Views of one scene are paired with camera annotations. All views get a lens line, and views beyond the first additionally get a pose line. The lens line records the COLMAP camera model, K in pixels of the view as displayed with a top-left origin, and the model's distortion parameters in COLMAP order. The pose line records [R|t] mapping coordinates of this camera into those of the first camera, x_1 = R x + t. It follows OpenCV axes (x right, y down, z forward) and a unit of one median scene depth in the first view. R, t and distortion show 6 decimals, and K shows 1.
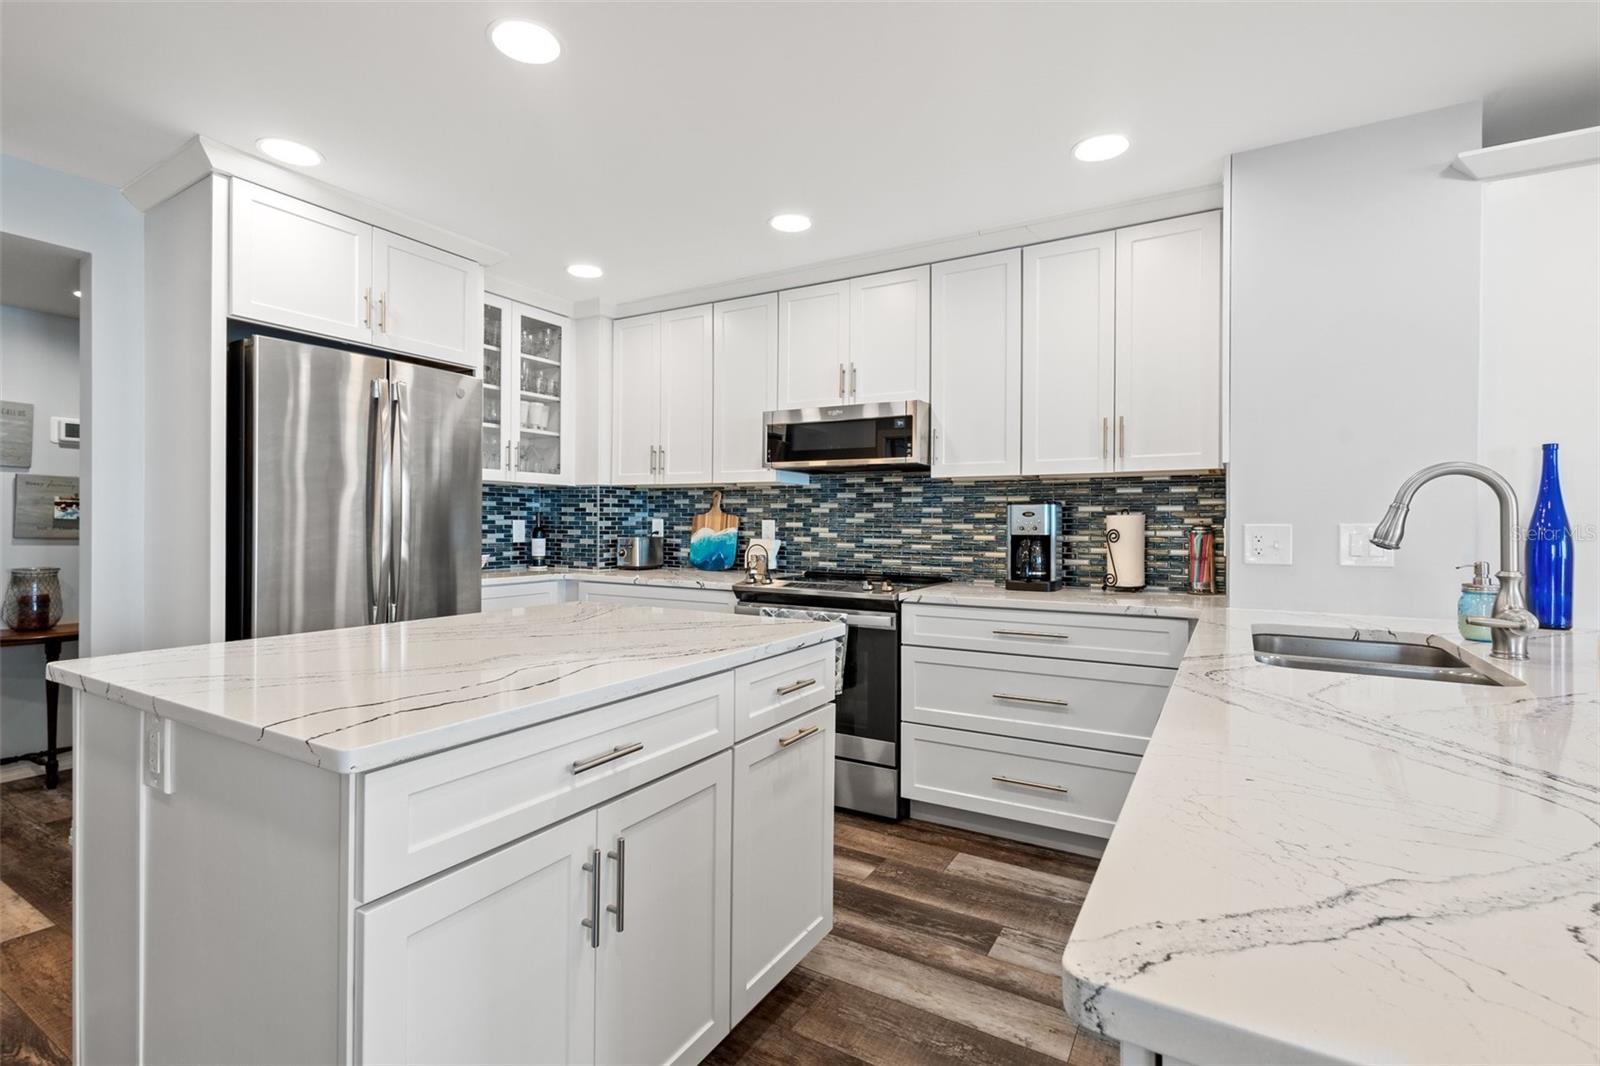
lens RADIAL K [[737.5, 0, 796.1], [0, 737.5, 521.8], [0, 0, 1]] dist [0.014221, -0.004797]
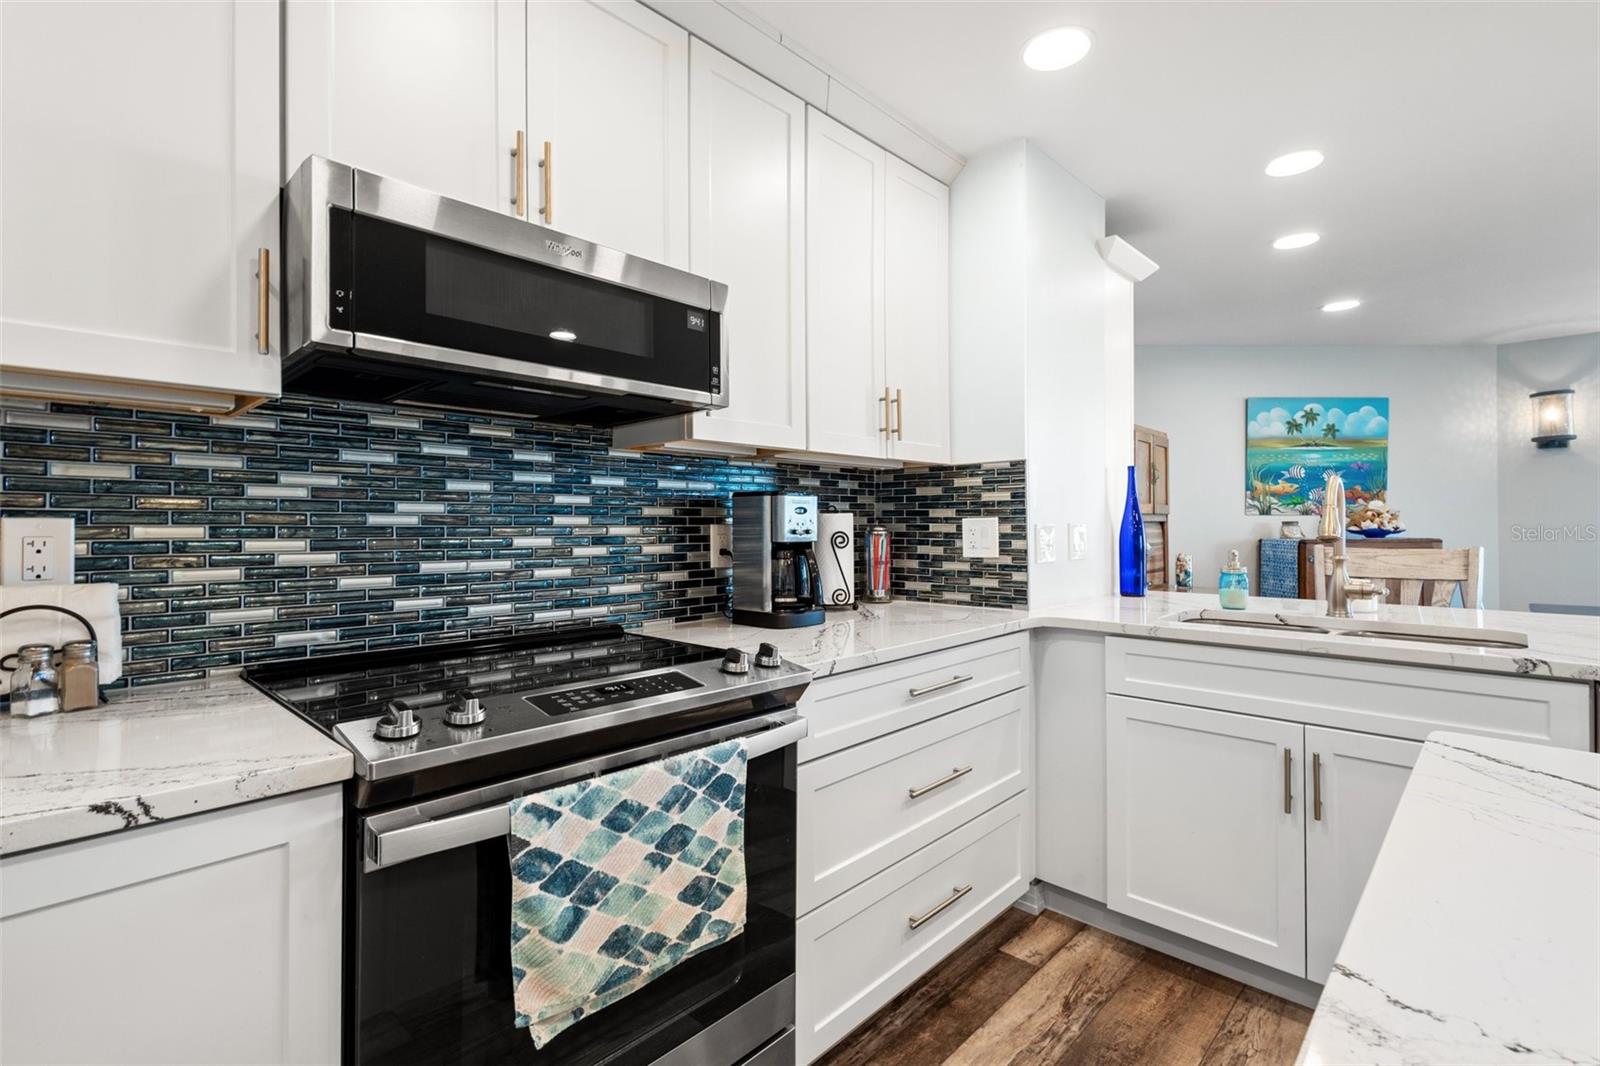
lens RADIAL K [[737.5, 0, 791.2], [0, 737.5, 523.7], [0, 0, 1]] dist [0.014221, -0.004797]
pose [[0.240456, -0.004352, 0.970650, -0.271338], [0.001838, 0.999990, 0.004028, -0.000908], [-0.970658, 0.000815, 0.240462, 0.695829]]
